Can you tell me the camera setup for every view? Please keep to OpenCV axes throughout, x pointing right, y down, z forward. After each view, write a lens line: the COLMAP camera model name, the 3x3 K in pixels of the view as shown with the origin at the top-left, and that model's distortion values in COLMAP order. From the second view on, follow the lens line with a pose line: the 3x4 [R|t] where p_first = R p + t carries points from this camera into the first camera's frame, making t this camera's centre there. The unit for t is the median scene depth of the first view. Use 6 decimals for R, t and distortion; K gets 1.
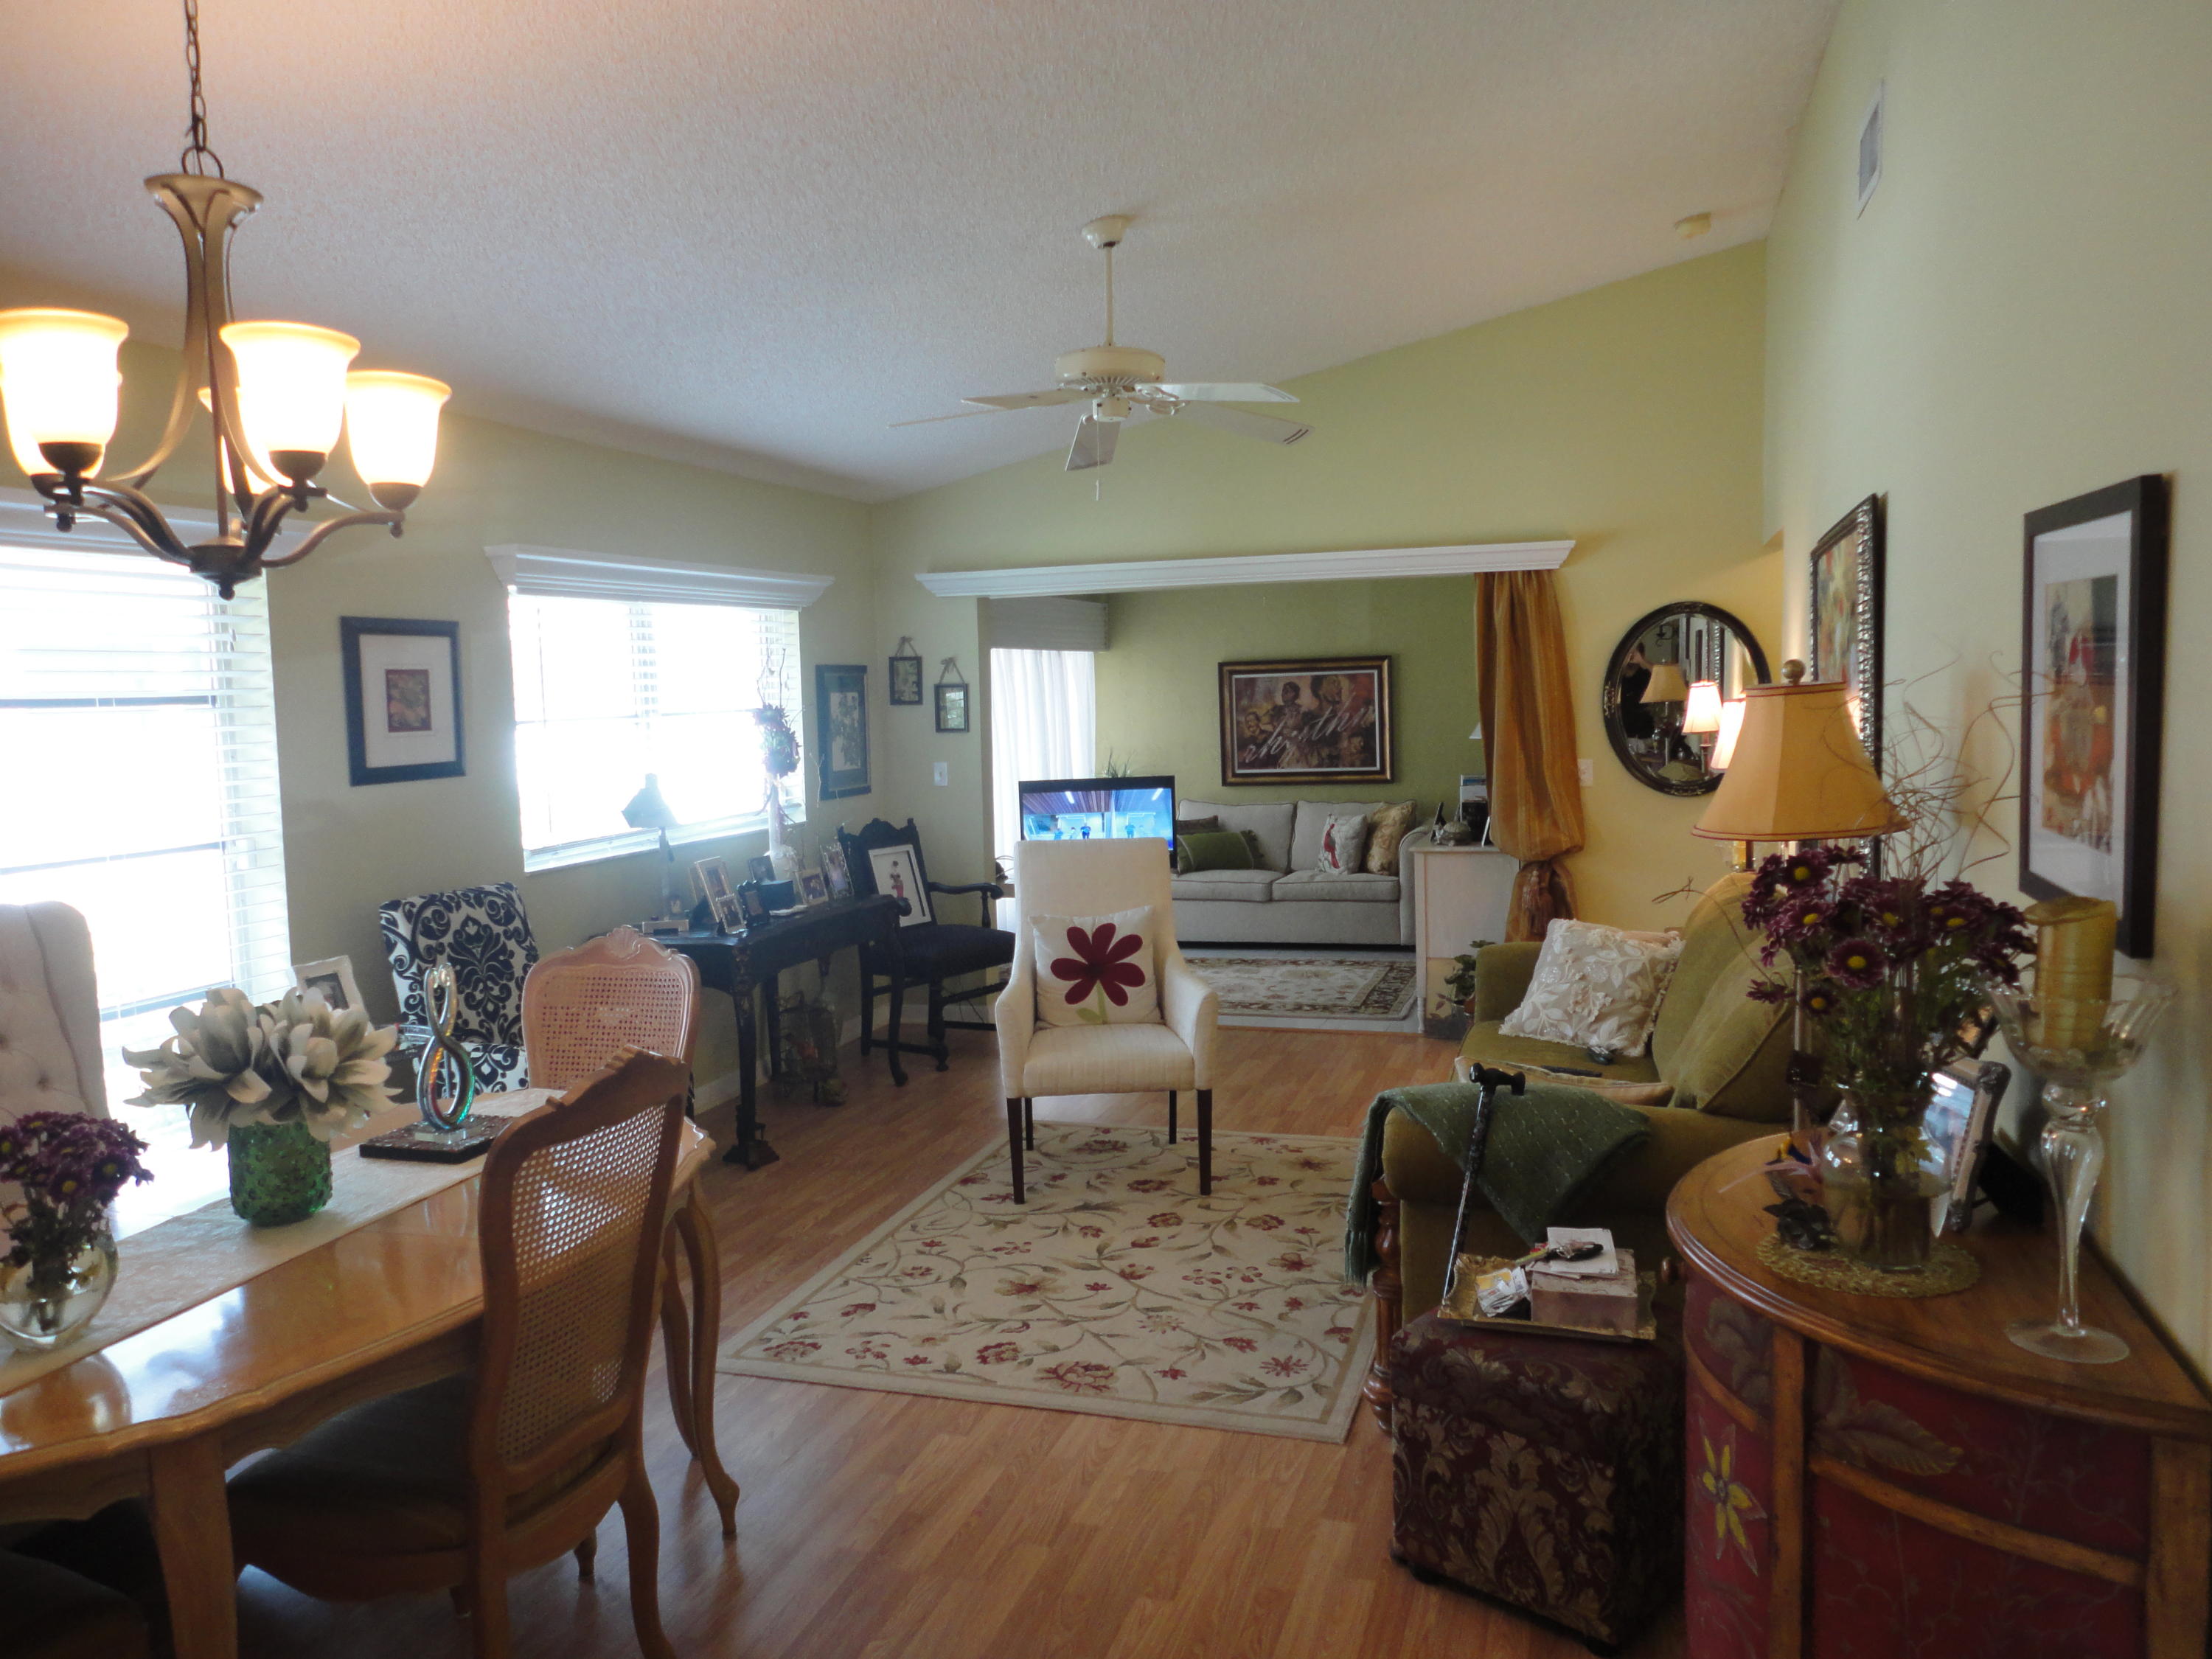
lens RADIAL K [[1602.6, 0, 1118.3], [0, 1602.6, 843.3], [0, 0, 1]] dist [0.004845, -0.004893]
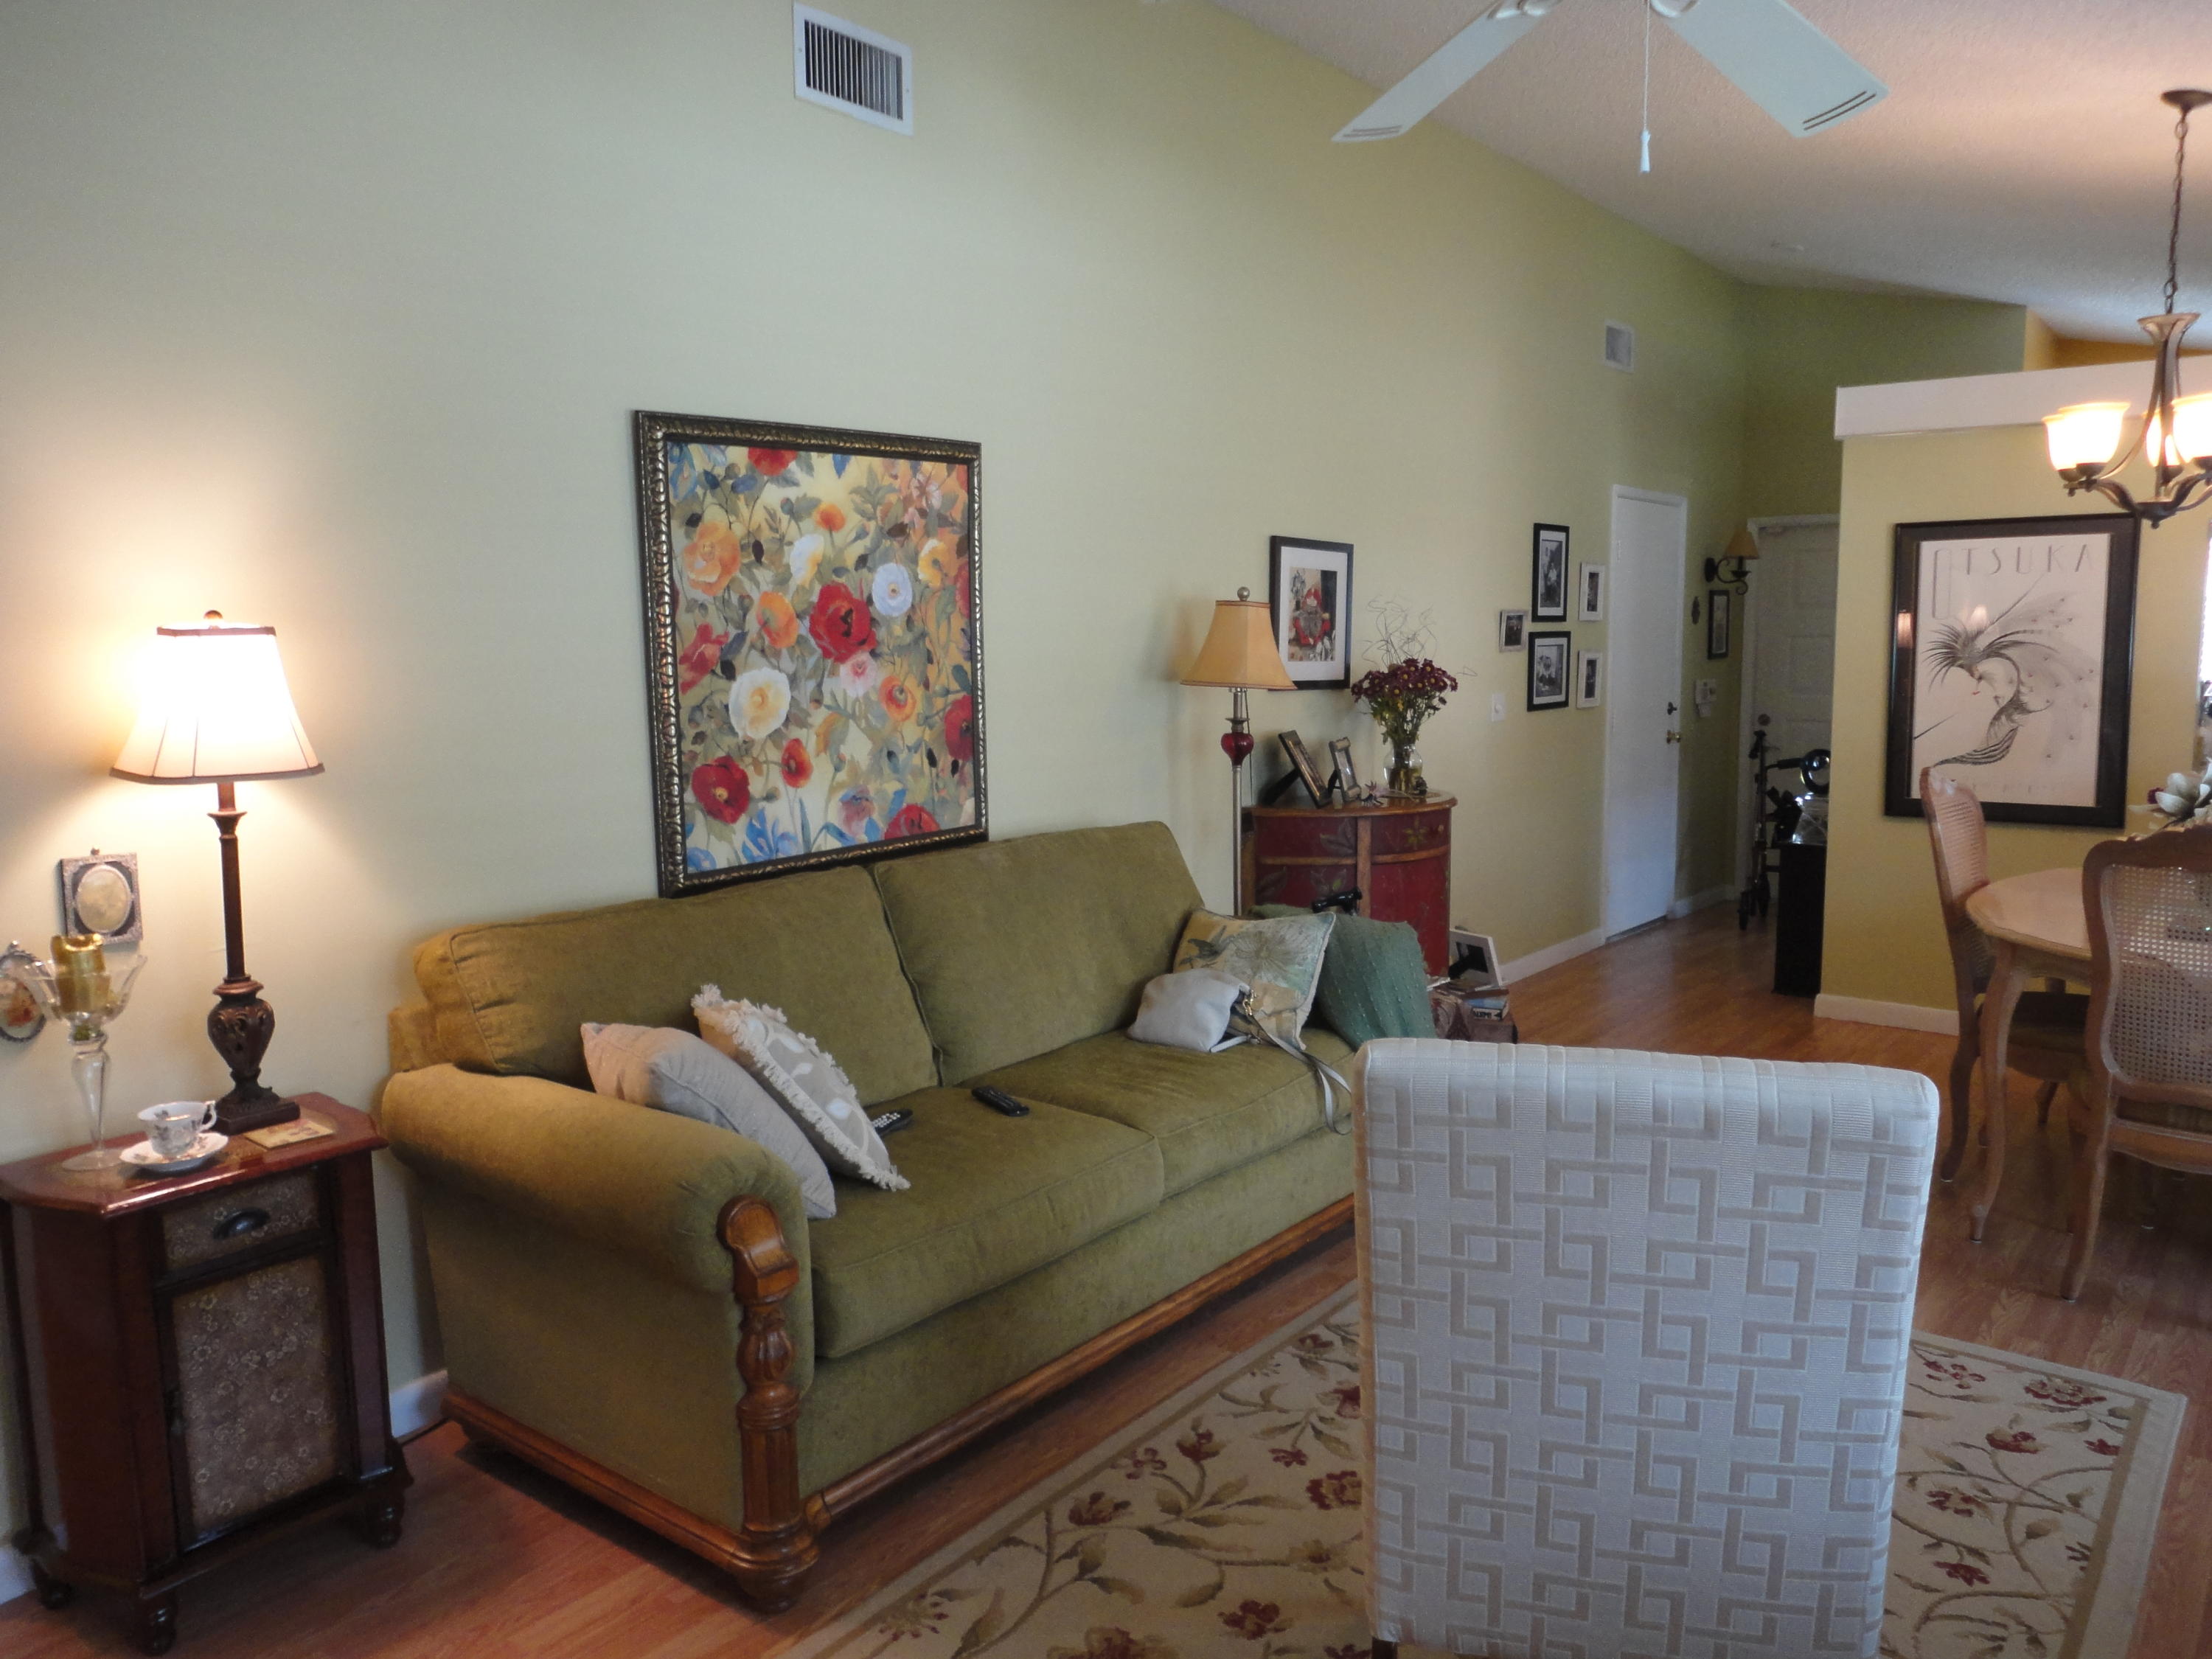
lens RADIAL K [[1602.6, 0, 1089.2], [0, 1602.6, 808.4], [0, 0, 1]] dist [0.004845, -0.004893]
pose [[-0.929229, -0.011497, 0.369325, -0.024367], [0.063514, 0.979669, 0.190299, -0.083413], [-0.364005, 0.200289, -0.909607, 1.010131]]
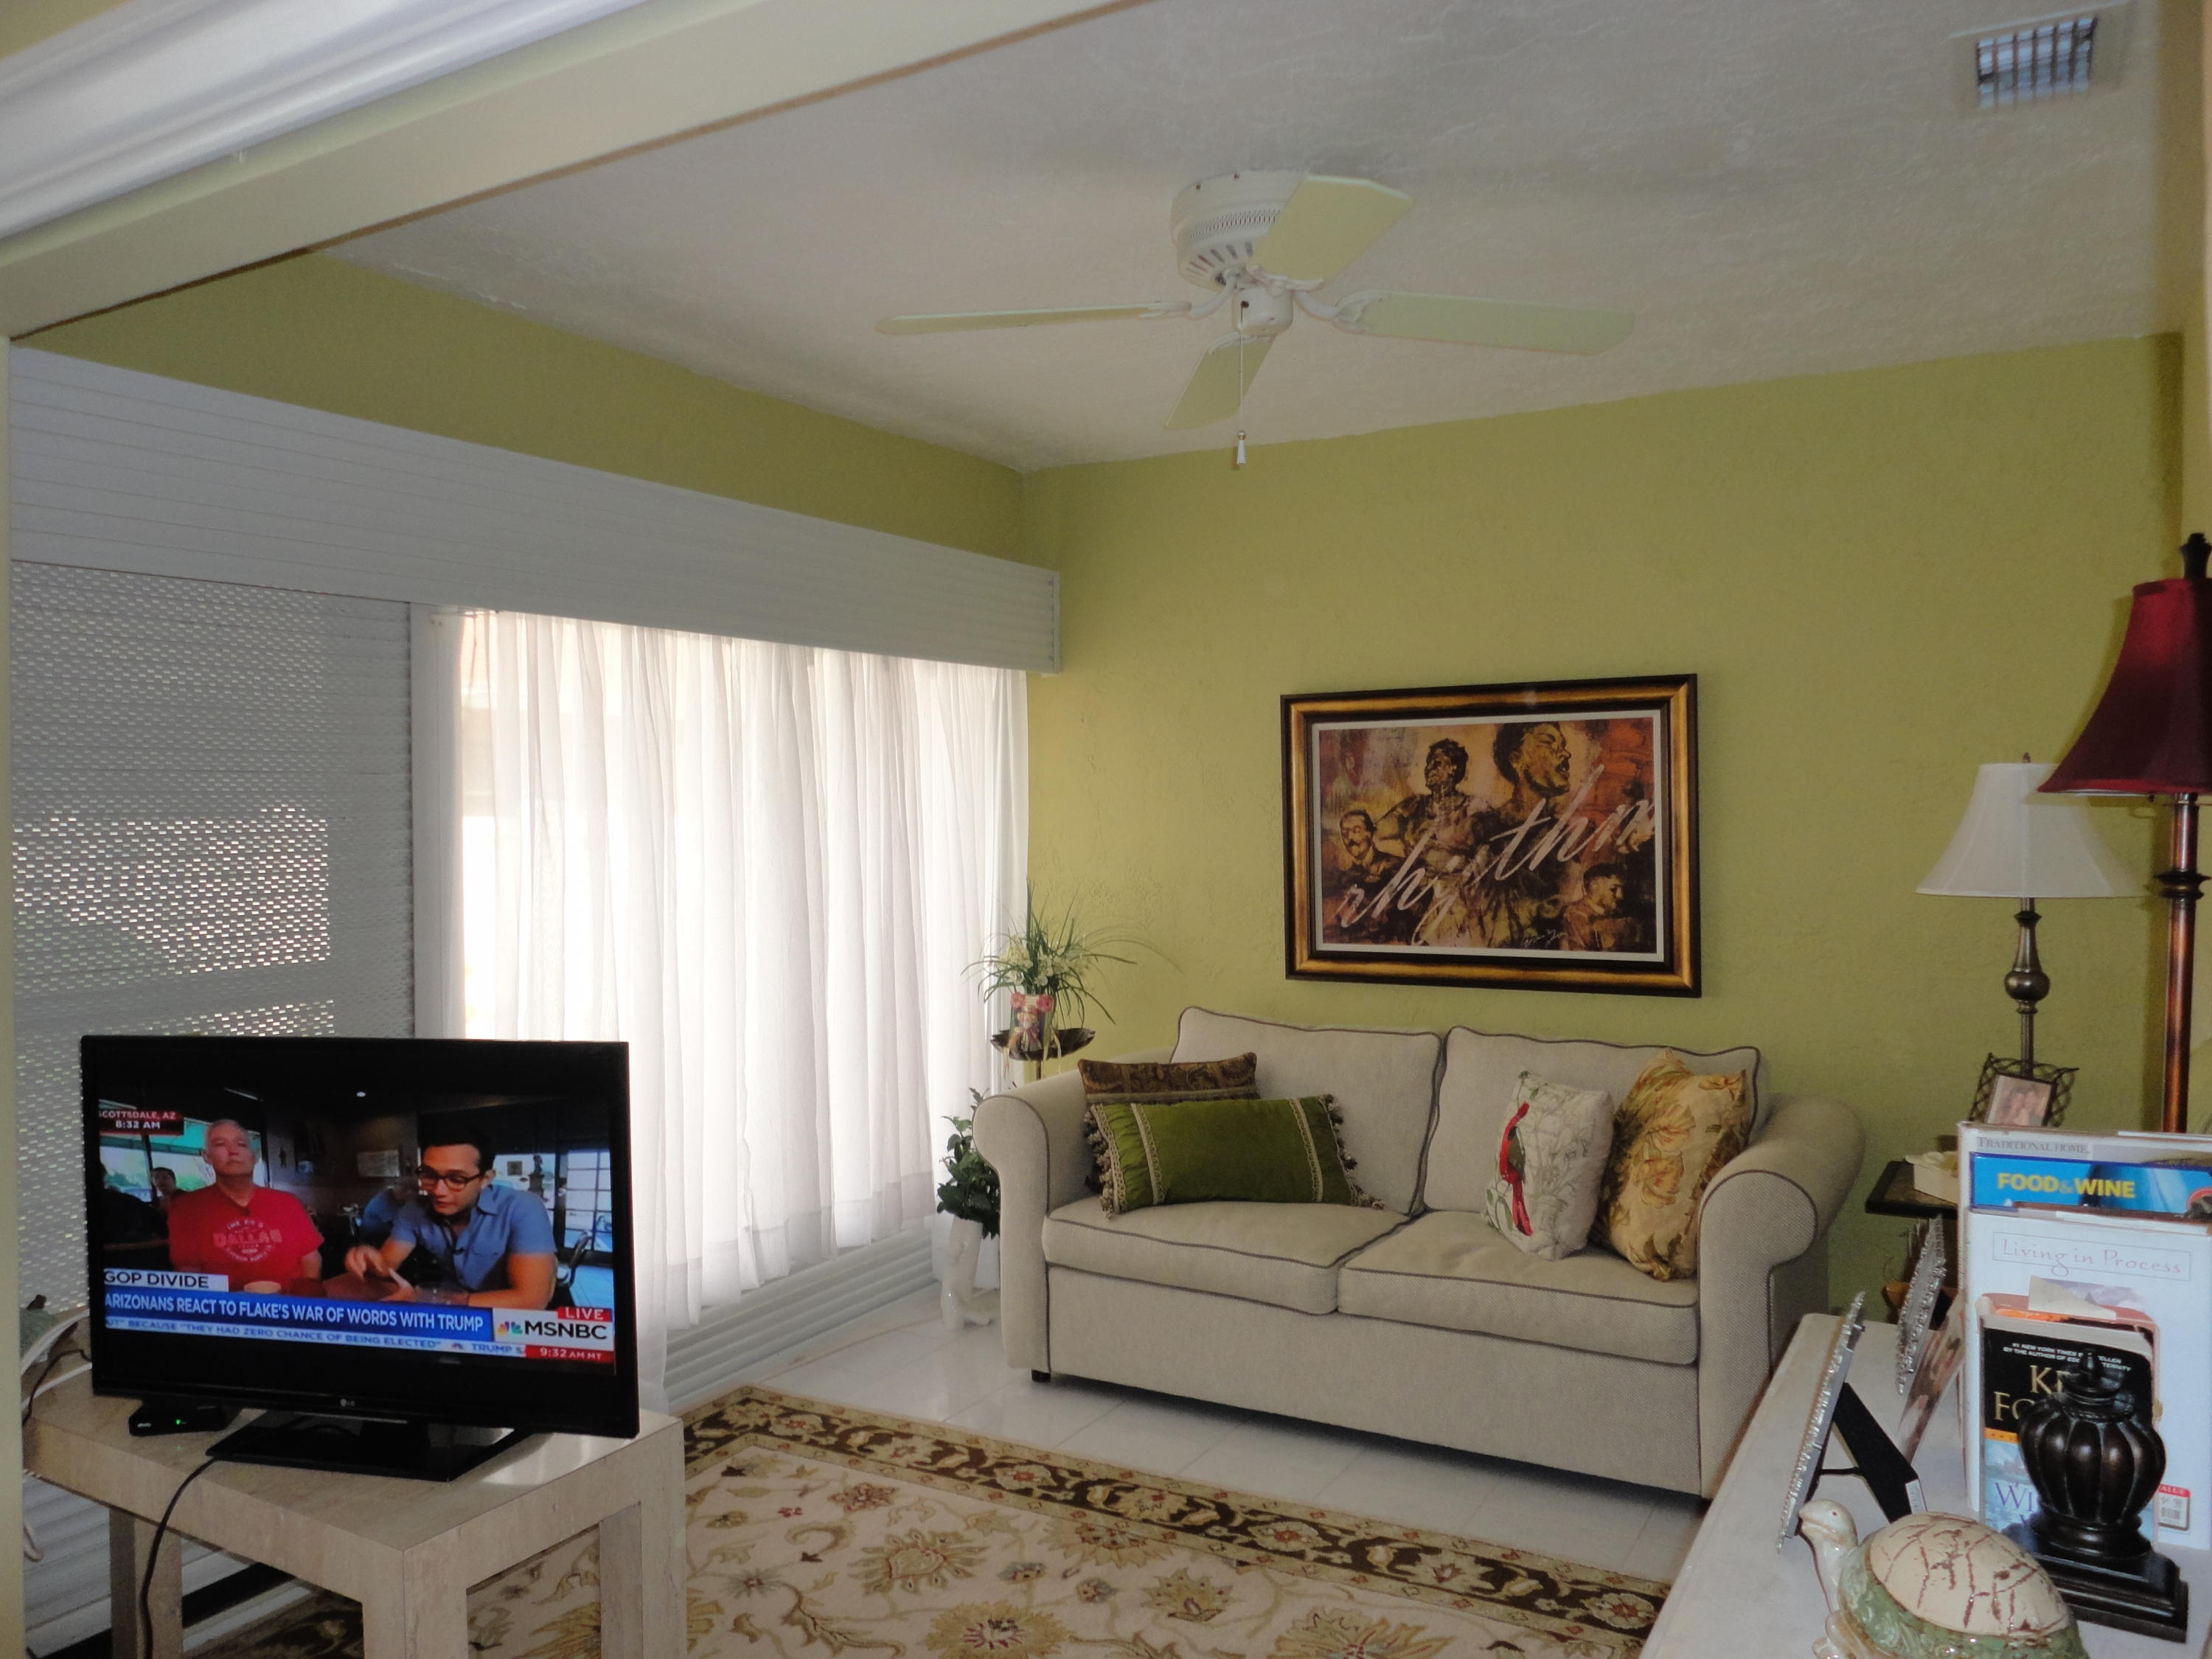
lens RADIAL K [[1602.6, 0, 1120.9], [0, 1602.6, 824.6], [0, 0, 1]] dist [0.004845, -0.004893]
pose [[0.976682, 0.022224, -0.213539, 0.170020], [-0.038696, 0.996561, -0.073269, -0.066217], [0.211176, 0.079823, 0.974183, 0.854468]]
